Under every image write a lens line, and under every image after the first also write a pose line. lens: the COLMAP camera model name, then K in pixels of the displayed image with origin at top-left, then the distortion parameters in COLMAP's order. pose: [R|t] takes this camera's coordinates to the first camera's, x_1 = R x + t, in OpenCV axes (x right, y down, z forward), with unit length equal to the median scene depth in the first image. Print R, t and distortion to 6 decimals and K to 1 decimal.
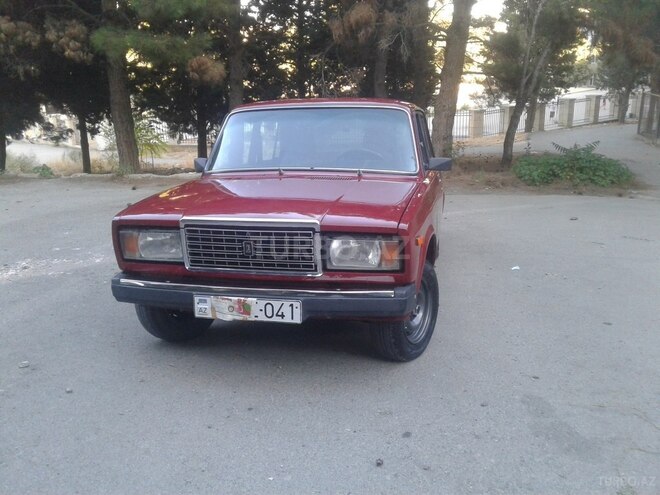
lens RADIAL K [[621.2, 0, 326.4], [0, 621.2, 246.2], [0, 0, 1]] dist [0.021076, 0.000000]
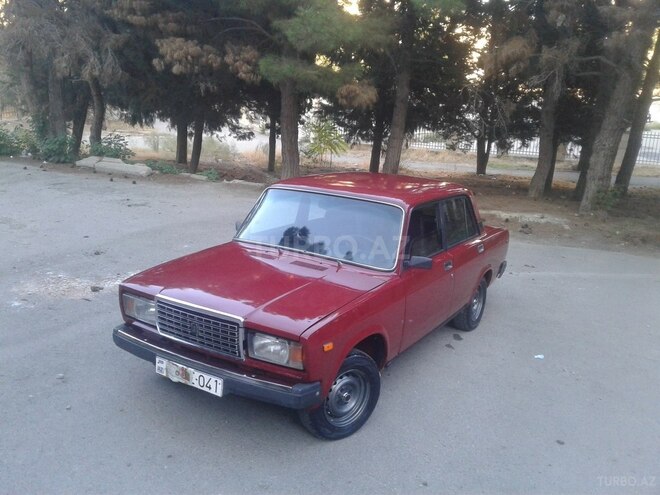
lens RADIAL K [[621.2, 0, 329.7], [0, 621.2, 251.5], [0, 0, 1]] dist [0.021076, 0.000000]
pose [[0.942724, 0.141730, -0.301966, 0.129641], [-0.134396, 0.989904, 0.045041, -0.064739], [0.305301, -0.001879, 0.952254, -0.030548]]
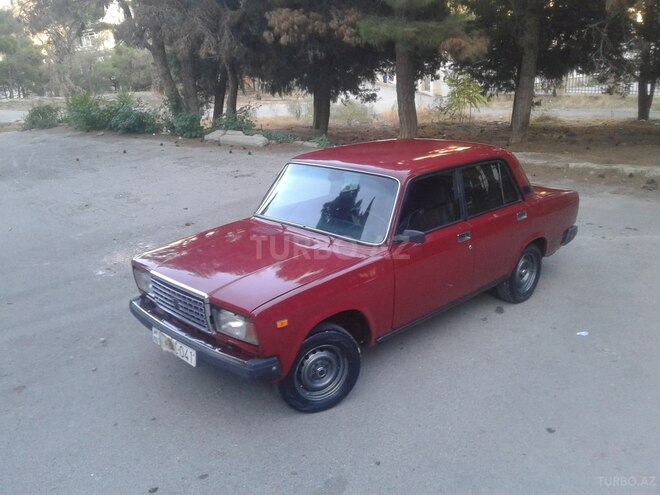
lens RADIAL K [[621.2, 0, 323.1], [0, 621.2, 247.4], [0, 0, 1]] dist [0.021076, 0.000000]
pose [[0.827566, 0.151517, -0.540534, 0.225870], [-0.091692, 0.986439, 0.136128, -0.087422], [0.553830, -0.063092, 0.830236, 0.015843]]
